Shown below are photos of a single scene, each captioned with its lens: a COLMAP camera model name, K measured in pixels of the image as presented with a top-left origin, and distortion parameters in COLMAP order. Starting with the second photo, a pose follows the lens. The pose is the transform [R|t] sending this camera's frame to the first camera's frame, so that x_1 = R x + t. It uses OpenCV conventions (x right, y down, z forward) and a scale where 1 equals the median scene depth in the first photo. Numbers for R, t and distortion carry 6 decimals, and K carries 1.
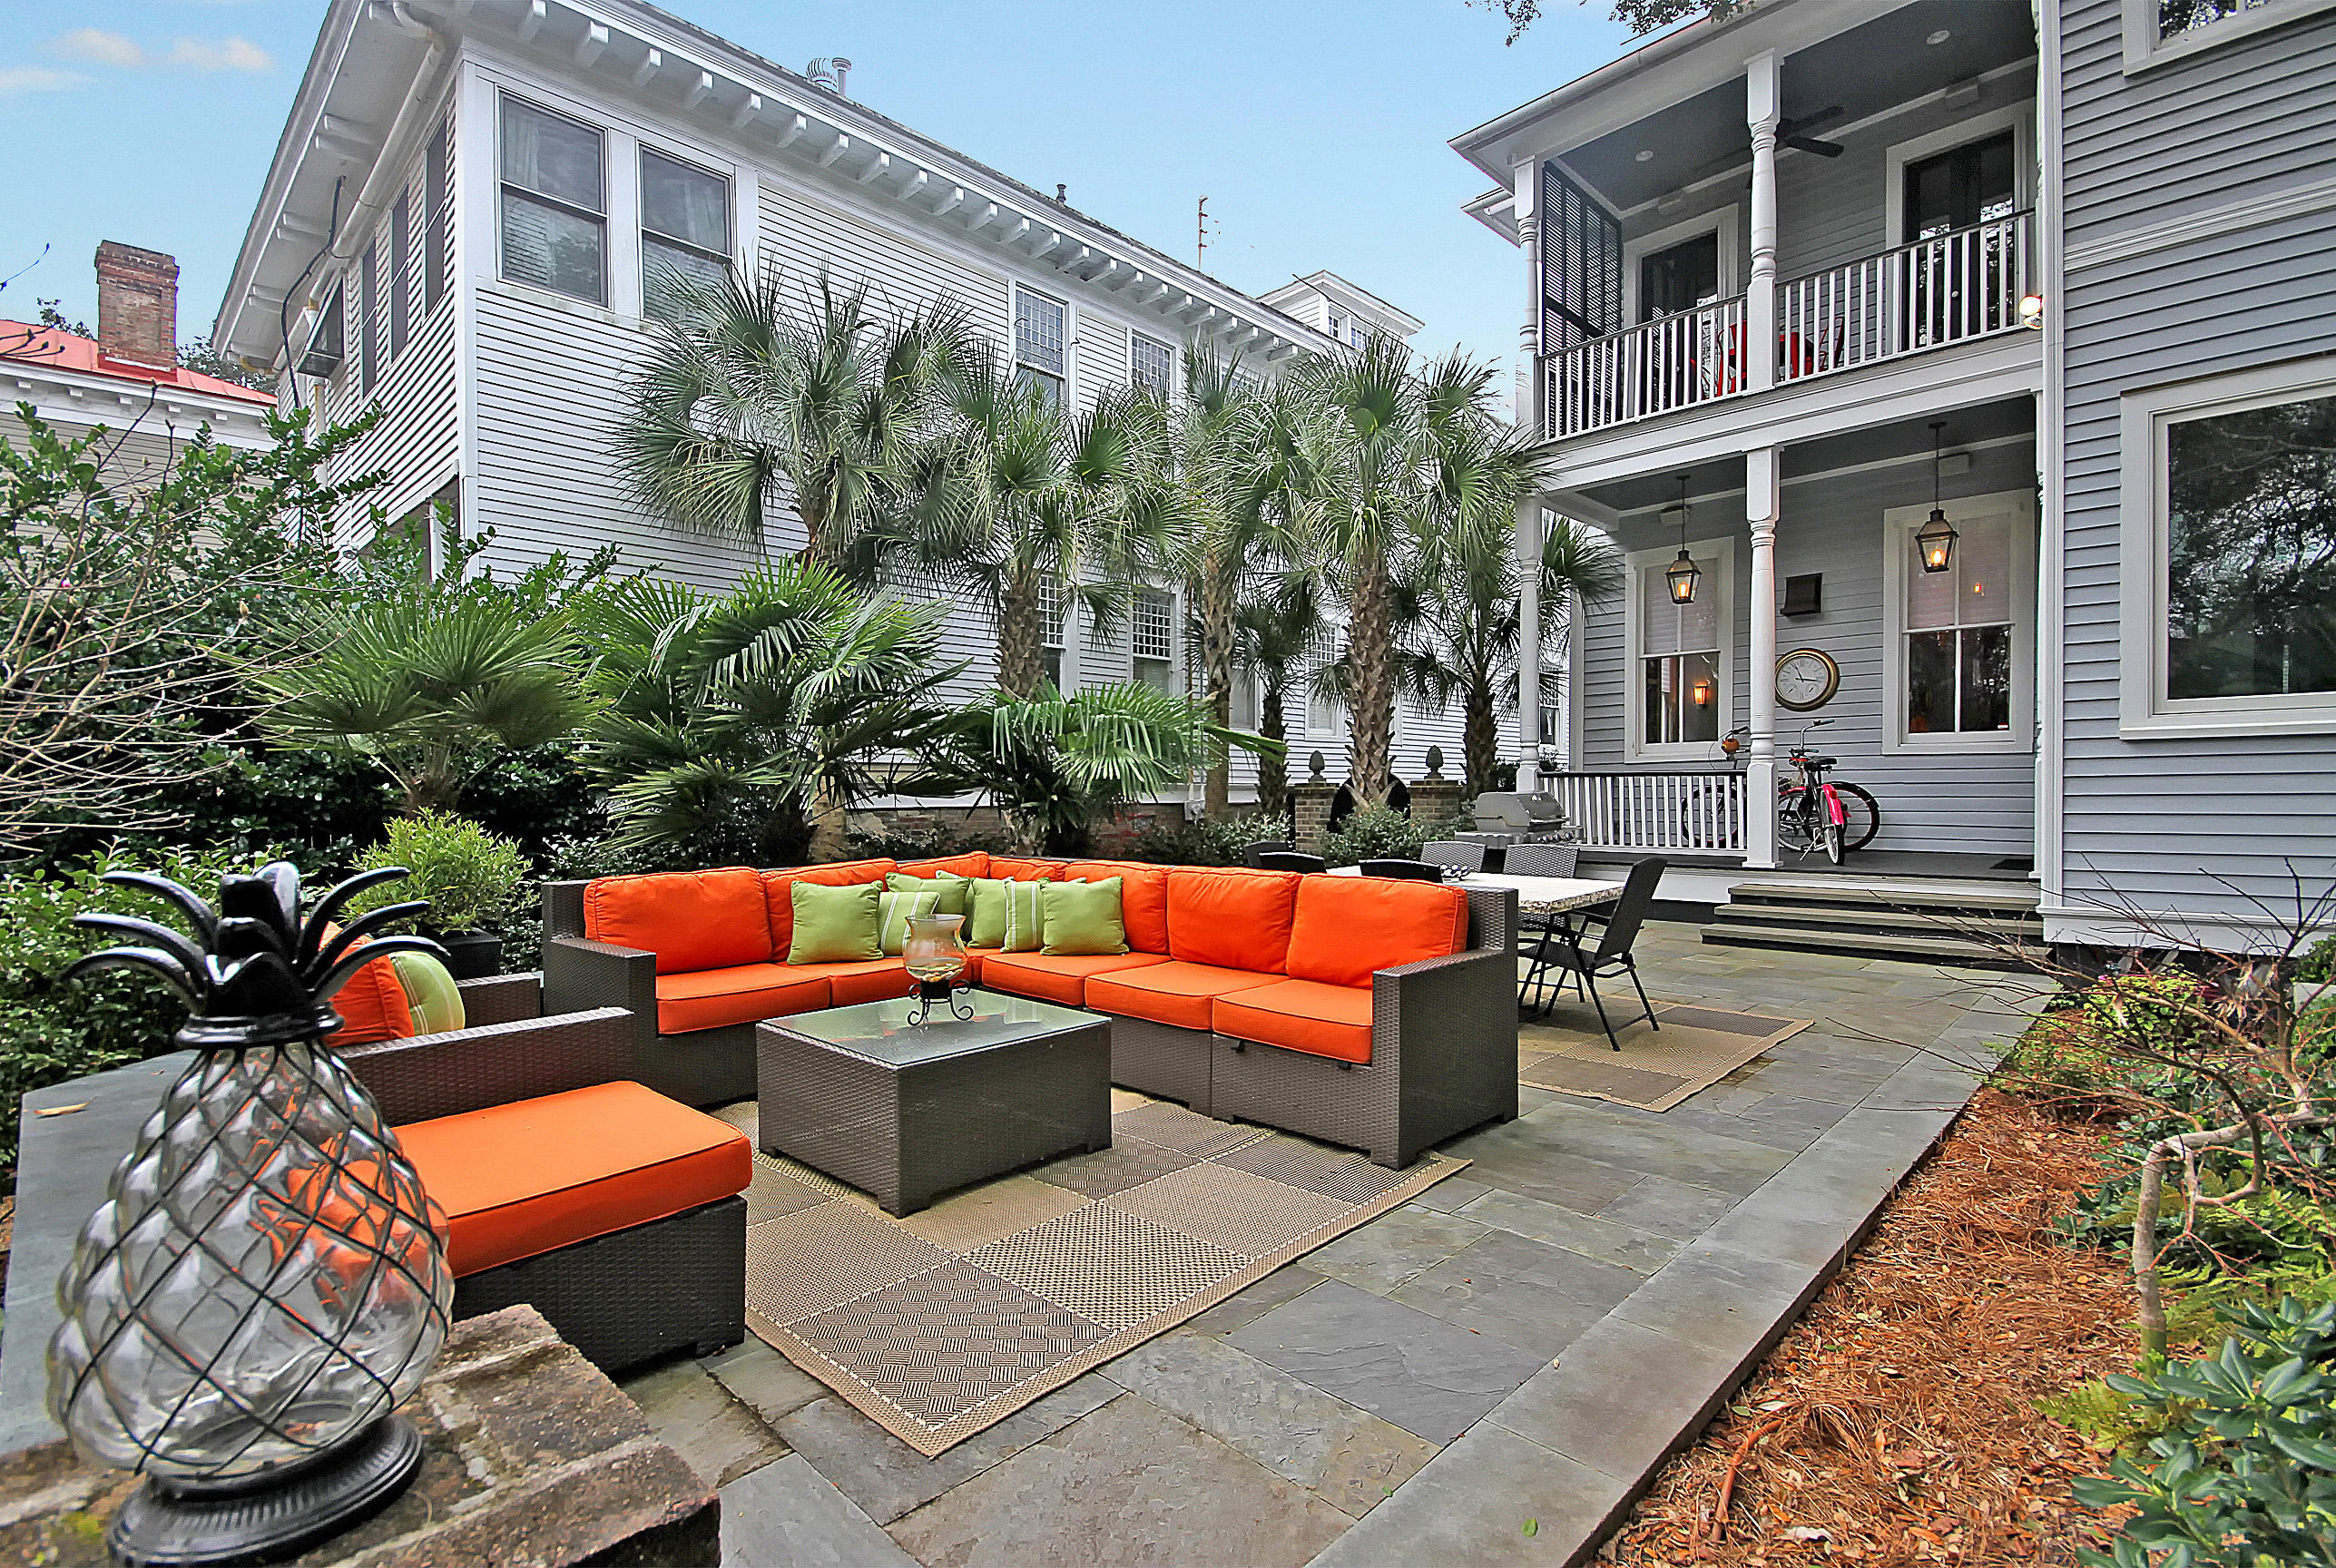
lens RADIAL K [[1080.9, 0, 1163.7], [0, 1080.9, 793.2], [0, 0, 1]] dist [0.005131, 0.000771]
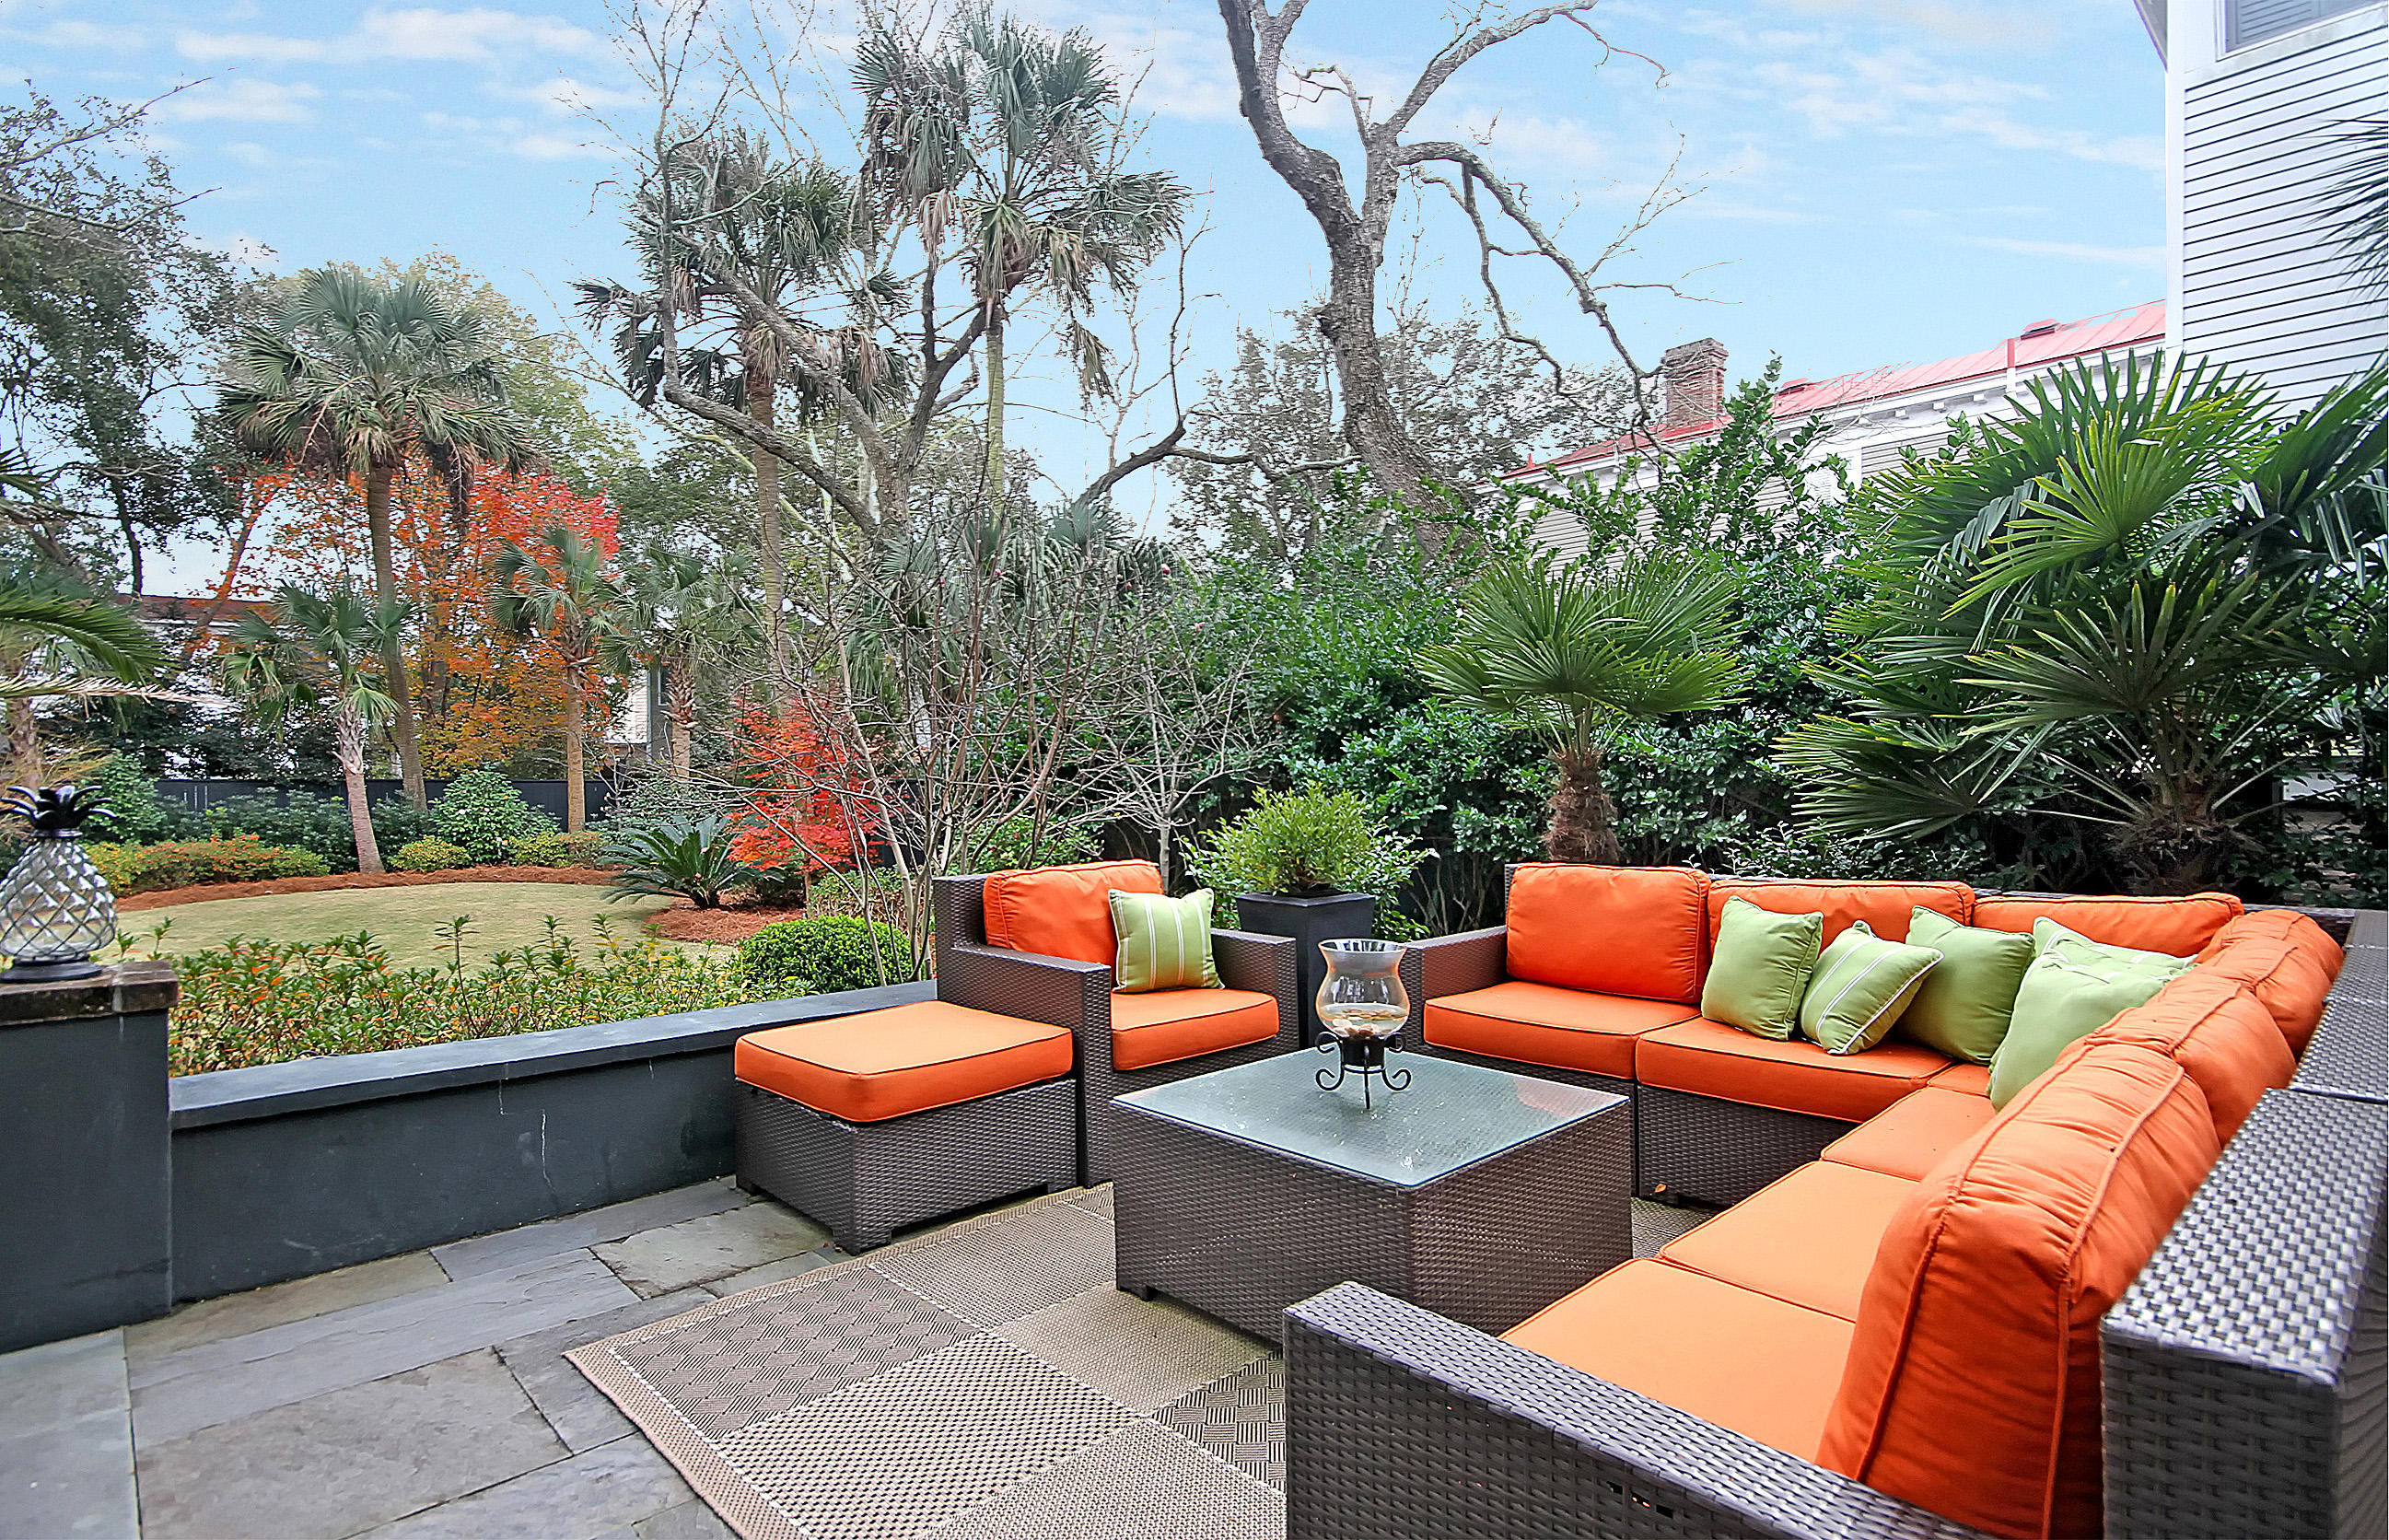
lens RADIAL K [[1180.7, 0, 1191.9], [0, 1180.7, 780.1], [0, 0, 1]] dist [0.004348, 0.000707]
pose [[-0.039237, -0.007102, -0.999205, 1.065720], [0.006435, 0.999952, -0.007360, 0.037662], [0.999209, -0.006719, -0.039189, 1.840519]]
